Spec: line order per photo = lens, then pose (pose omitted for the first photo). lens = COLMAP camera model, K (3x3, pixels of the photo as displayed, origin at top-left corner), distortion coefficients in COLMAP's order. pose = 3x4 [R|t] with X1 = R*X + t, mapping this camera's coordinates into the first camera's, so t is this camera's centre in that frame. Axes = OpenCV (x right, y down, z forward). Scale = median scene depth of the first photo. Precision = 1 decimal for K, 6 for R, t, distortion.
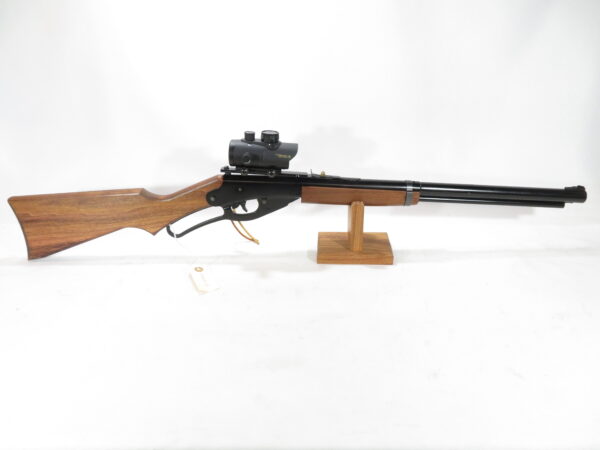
lens RADIAL K [[437.5, 0, 301.6], [0, 437.5, 223.6], [0, 0, 1]] dist [0.001319, 0.001875]
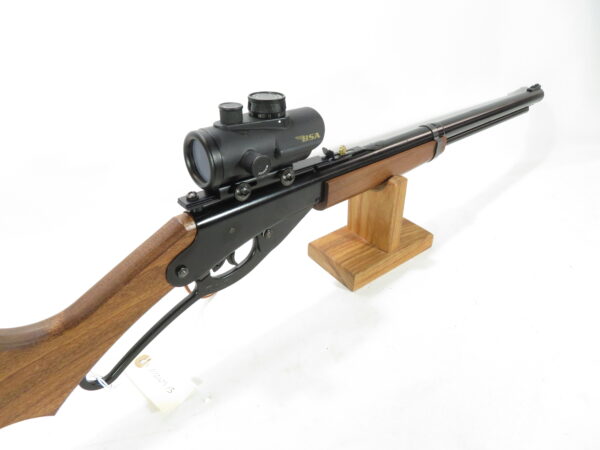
lens RADIAL K [[437.5, 0, 300.4], [0, 437.5, 223.9], [0, 0, 1]] dist [0.001319, 0.001875]
pose [[0.745008, -0.368236, 0.556206, -0.339062], [0.270982, 0.928993, 0.252074, -0.180224], [-0.609535, -0.037075, 0.791892, 0.573162]]
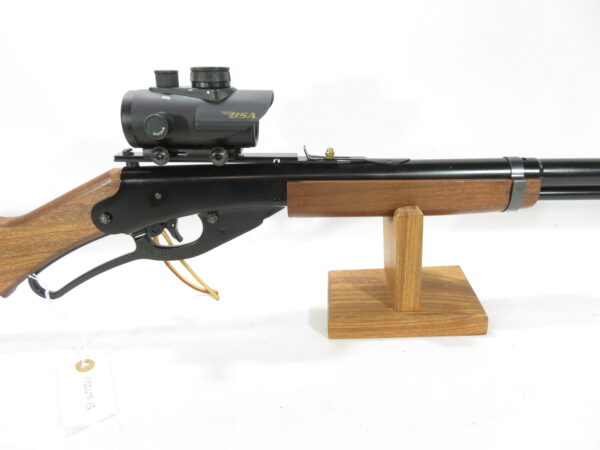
lens RADIAL K [[437.5, 0, 303.1], [0, 437.5, 227.7], [0, 0, 1]] dist [0.001319, 0.001875]
pose [[0.998004, -0.055666, -0.029807, 0.028920], [0.054861, 0.998124, -0.027175, -0.021685], [0.031264, 0.025485, 0.999186, 0.518822]]
